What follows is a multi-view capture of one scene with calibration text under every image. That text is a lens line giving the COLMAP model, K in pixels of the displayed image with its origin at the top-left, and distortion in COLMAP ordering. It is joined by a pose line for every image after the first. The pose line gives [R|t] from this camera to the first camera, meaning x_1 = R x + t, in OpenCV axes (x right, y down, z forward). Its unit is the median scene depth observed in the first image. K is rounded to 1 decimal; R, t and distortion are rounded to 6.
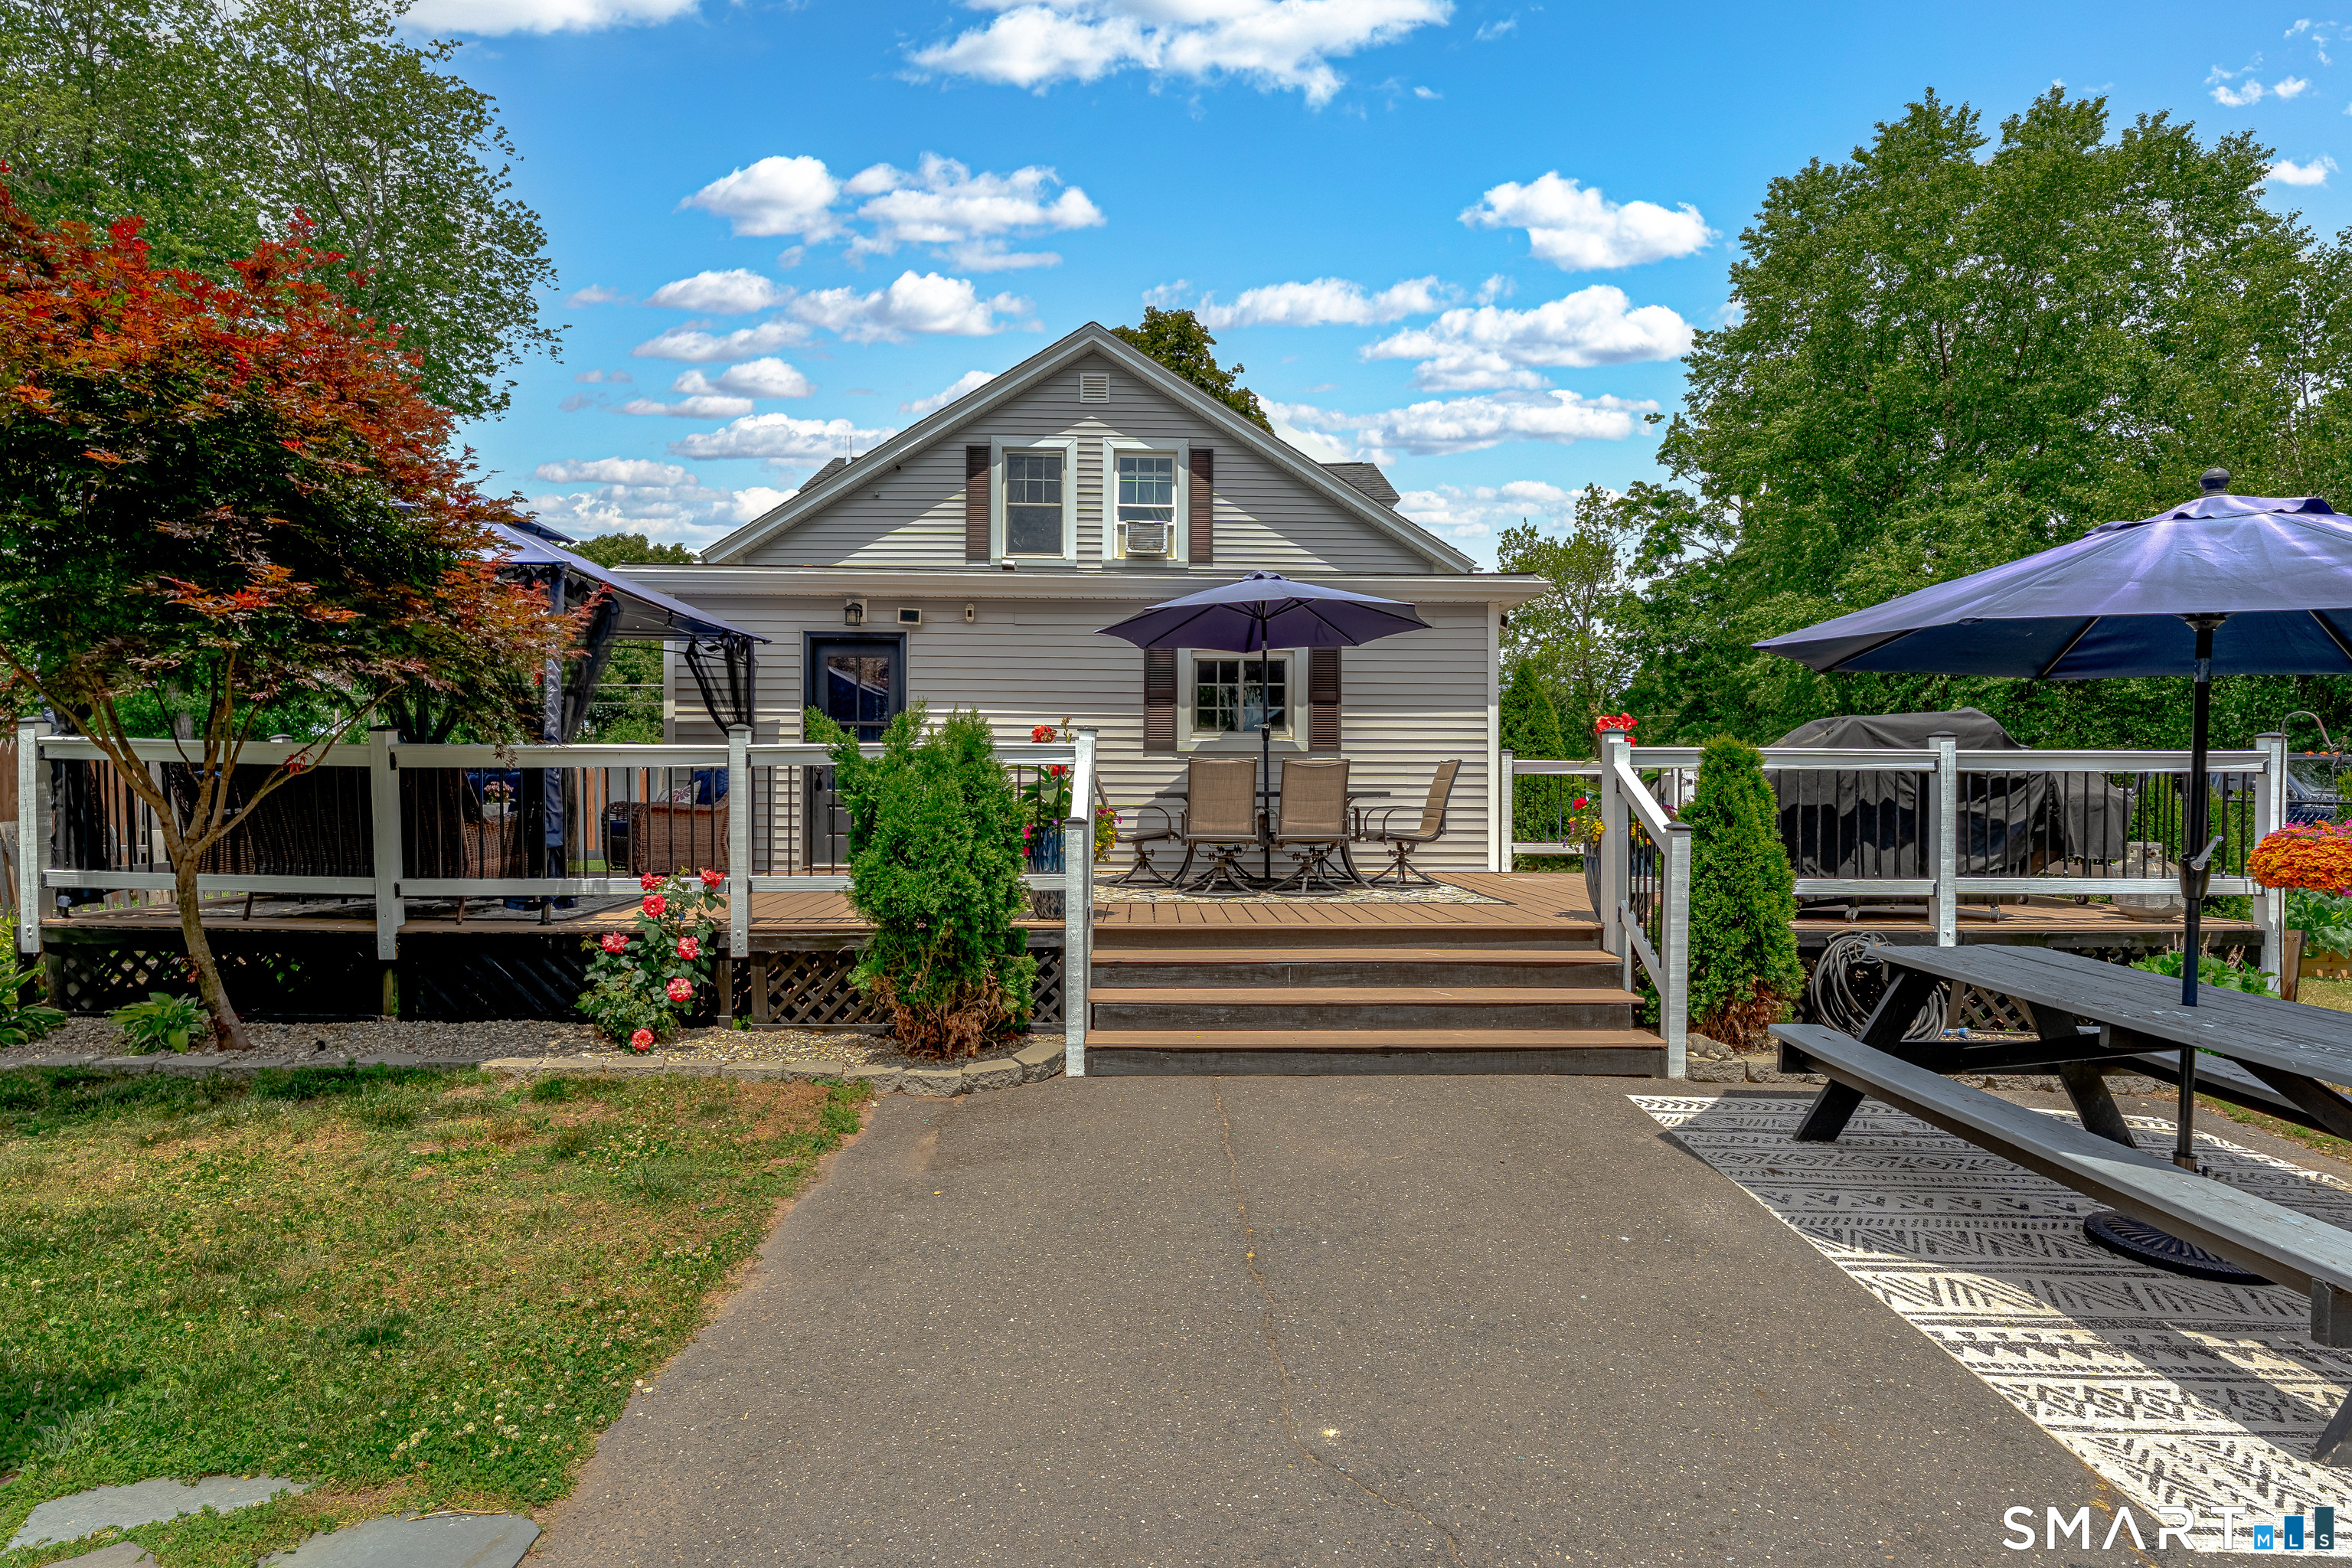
lens RADIAL K [[1128.4, 0, 1173.5], [0, 1128.4, 791.6], [0, 0, 1]] dist [0.004624, -0.000103]
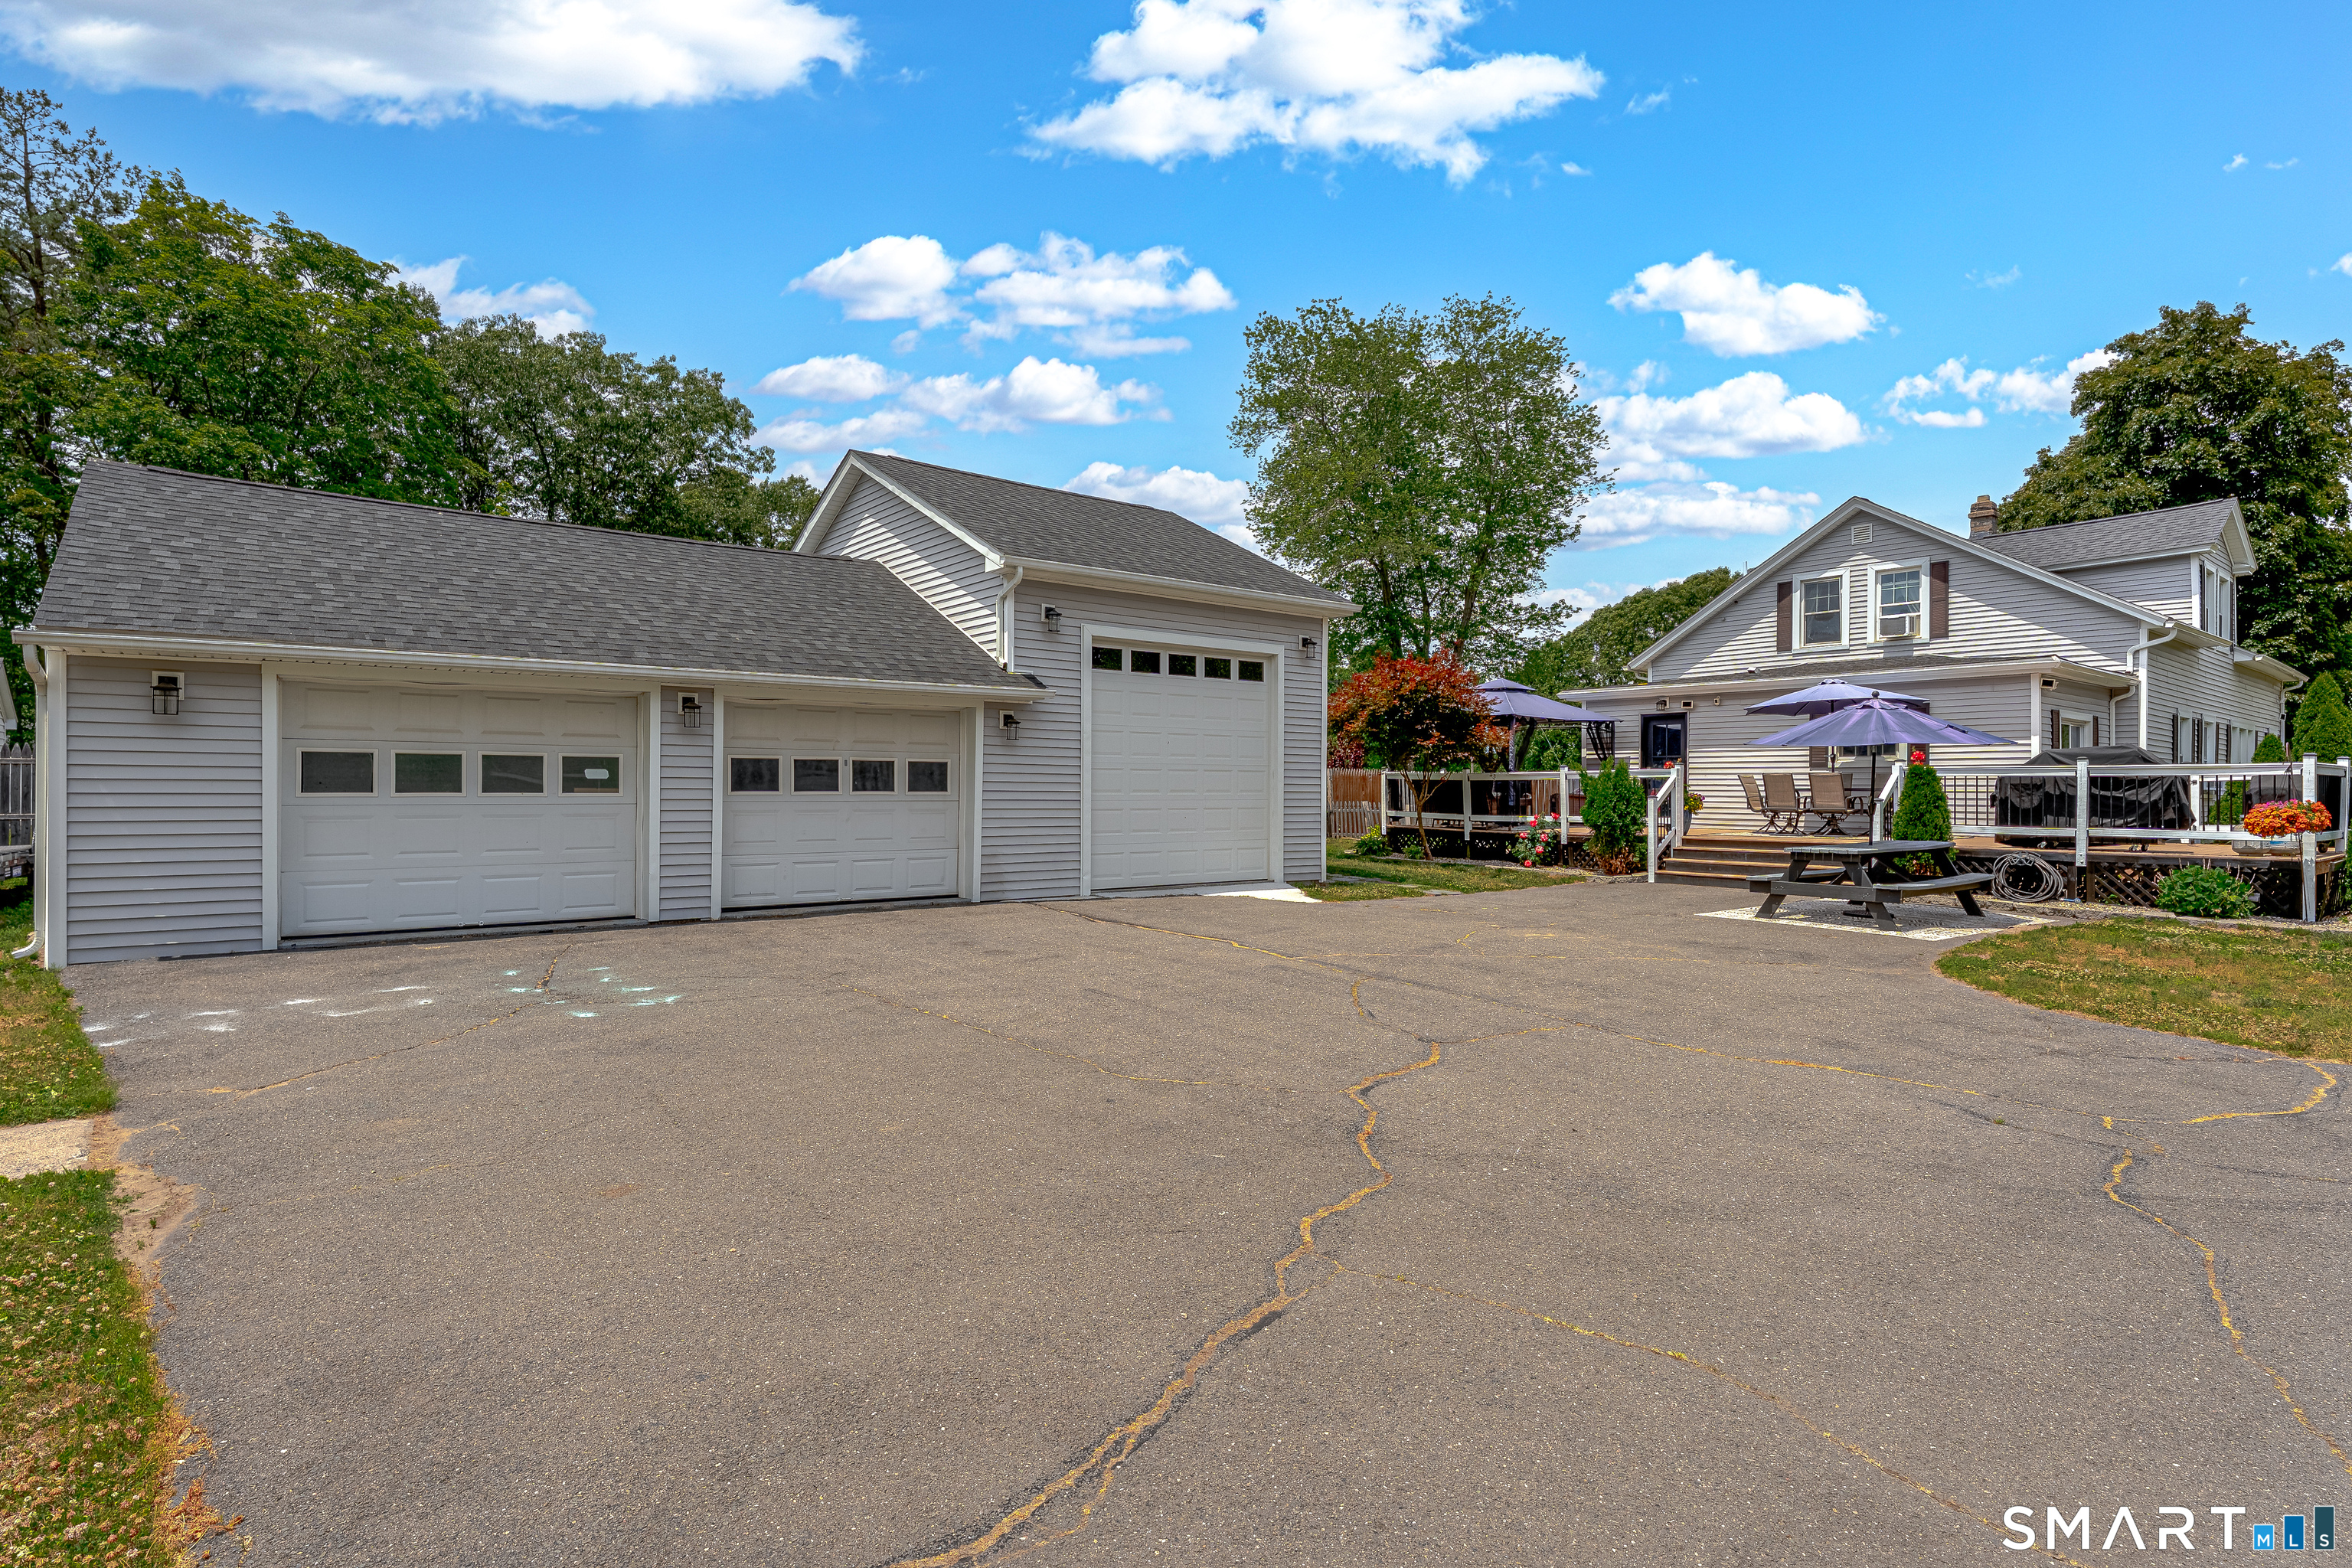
lens RADIAL K [[1147.0, 0, 1178.0], [0, 1147.0, 793.1], [0, 0, 1]] dist [0.005606, 0.001221]
pose [[0.611581, 0.001242, -0.791181, 0.846409], [-0.005226, 0.999983, -0.002470, 0.016781], [0.791165, 0.005645, 0.611577, -1.006936]]
